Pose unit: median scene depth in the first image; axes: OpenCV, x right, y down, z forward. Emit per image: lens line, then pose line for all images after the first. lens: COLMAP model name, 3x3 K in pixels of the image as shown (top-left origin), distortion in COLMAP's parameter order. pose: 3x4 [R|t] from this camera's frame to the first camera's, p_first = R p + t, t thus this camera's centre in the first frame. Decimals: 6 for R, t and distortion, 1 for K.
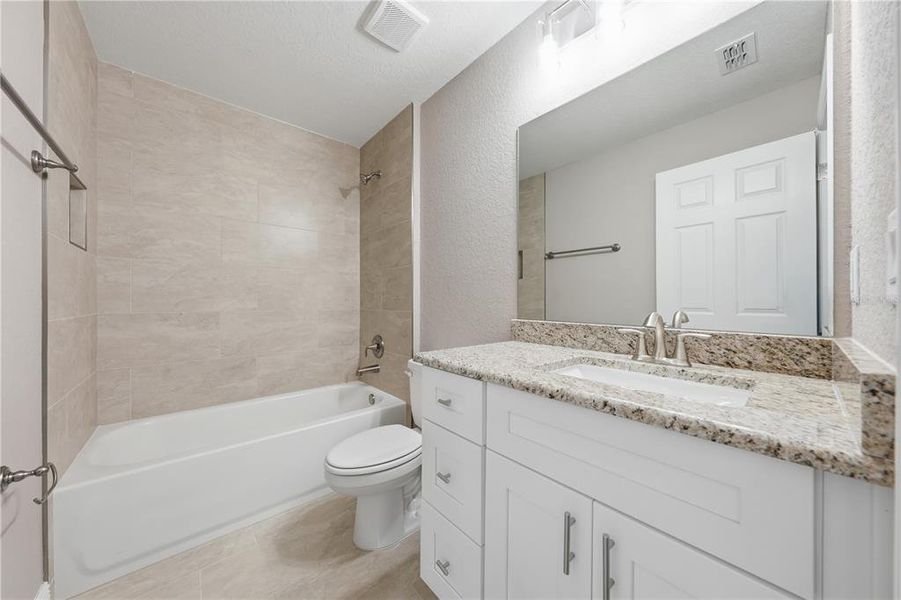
lens RADIAL K [[306.8, 0, 451.2], [0, 306.8, 298.7], [0, 0, 1]] dist [-0.000481, -0.000049]
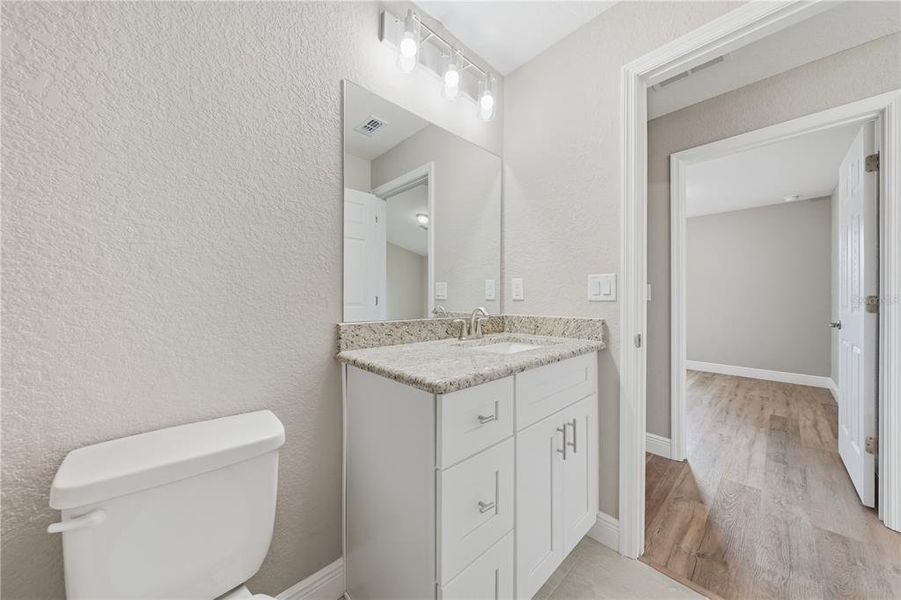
lens RADIAL K [[306.8, 0, 451.2], [0, 306.8, 298.7], [0, 0, 1]] dist [-0.000481, -0.000049]
pose [[-0.034187, -0.001145, 0.999415, -0.822643], [-0.008298, 0.999965, 0.000862, 0.002403], [-0.999381, -0.008264, -0.034195, 1.066236]]
